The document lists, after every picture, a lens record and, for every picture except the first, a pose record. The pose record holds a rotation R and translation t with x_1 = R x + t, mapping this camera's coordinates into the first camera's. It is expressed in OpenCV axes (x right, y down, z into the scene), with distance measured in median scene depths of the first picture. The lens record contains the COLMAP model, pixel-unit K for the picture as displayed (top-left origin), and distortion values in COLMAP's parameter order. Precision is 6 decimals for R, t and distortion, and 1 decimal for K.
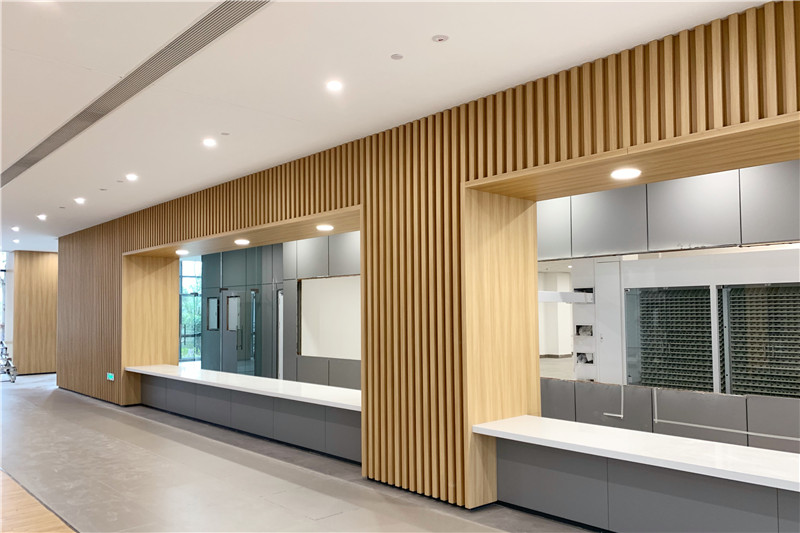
lens RADIAL K [[653.6, 0, 399.1], [0, 653.6, 274.1], [0, 0, 1]] dist [0.010192, 0.003465]
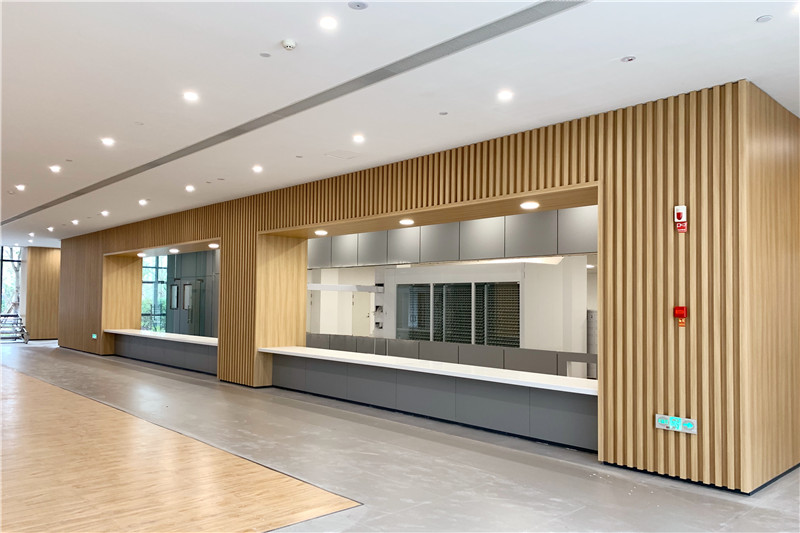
lens RADIAL K [[610.5, 0, 400.0], [0, 610.5, 266.5], [0, 0, 1]] dist [-0.004397, -0.003185]
pose [[0.999407, 0.019356, 0.028474, 0.234730], [-0.019367, 0.999812, 0.000141, -0.018349], [-0.028466, -0.000692, 0.999595, -0.450957]]
